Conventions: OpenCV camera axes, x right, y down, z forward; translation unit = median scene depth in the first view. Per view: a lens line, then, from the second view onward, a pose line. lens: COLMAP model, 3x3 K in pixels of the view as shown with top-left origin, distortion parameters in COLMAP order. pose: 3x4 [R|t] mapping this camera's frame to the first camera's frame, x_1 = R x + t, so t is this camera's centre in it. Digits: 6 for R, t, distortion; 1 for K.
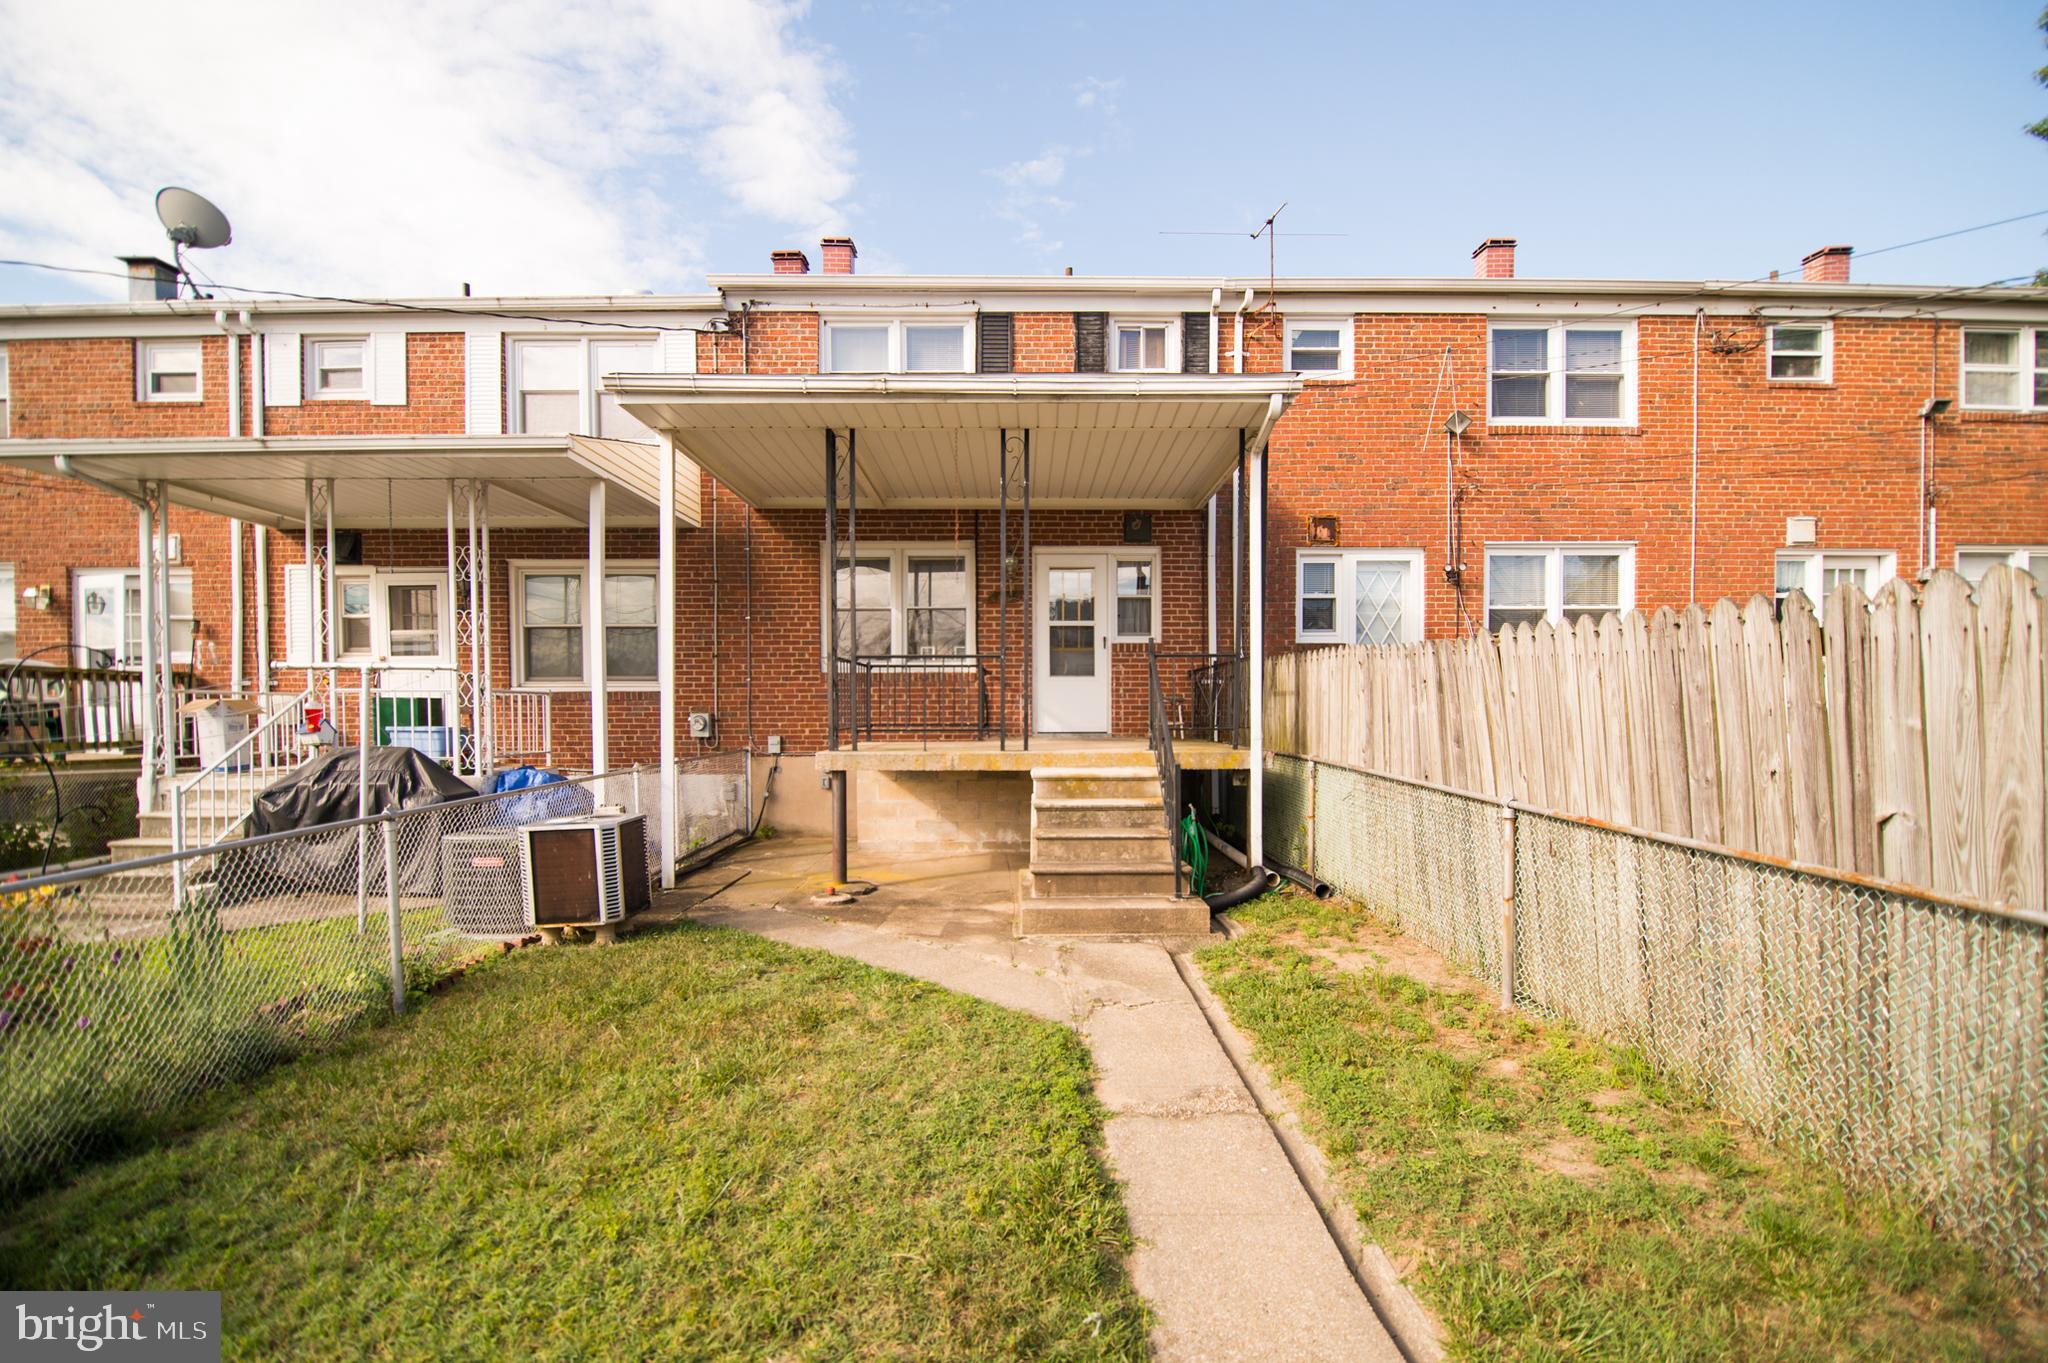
lens RADIAL K [[927.2, 0, 1015.6], [0, 927.2, 689.8], [0, 0, 1]] dist [-0.009677, -0.003690]
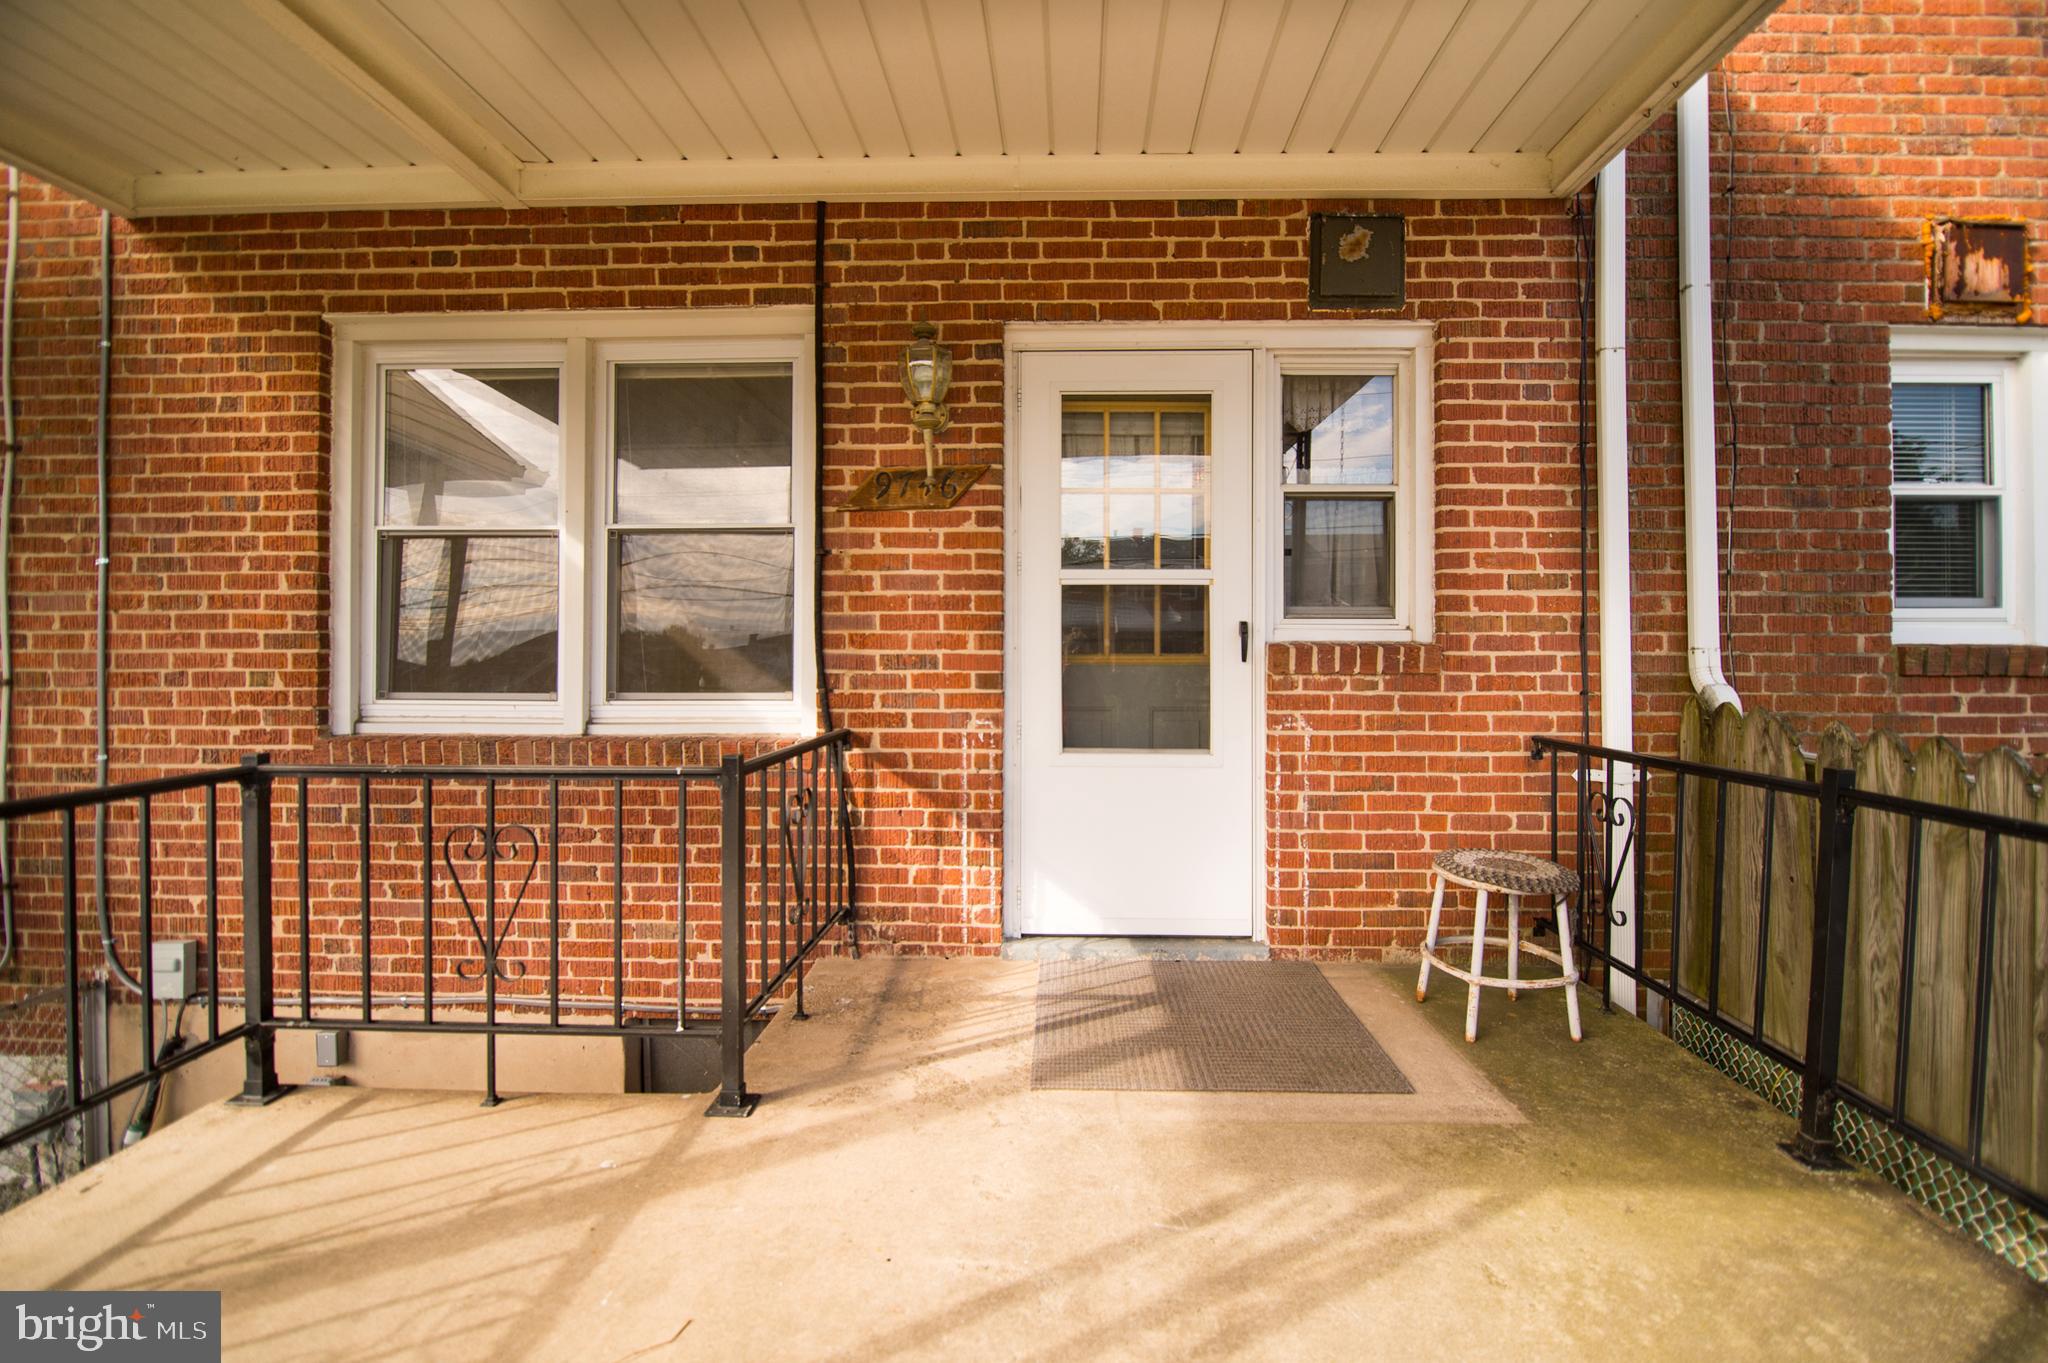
lens RADIAL K [[927.2, 0, 1022.0], [0, 927.2, 629.5], [0, 0, 1]] dist [-0.009677, -0.003690]
pose [[0.998234, 0.003967, -0.059276, 0.041828], [-0.004507, 0.999950, -0.008973, -0.052111], [0.059237, 0.009224, 0.998201, 0.696536]]
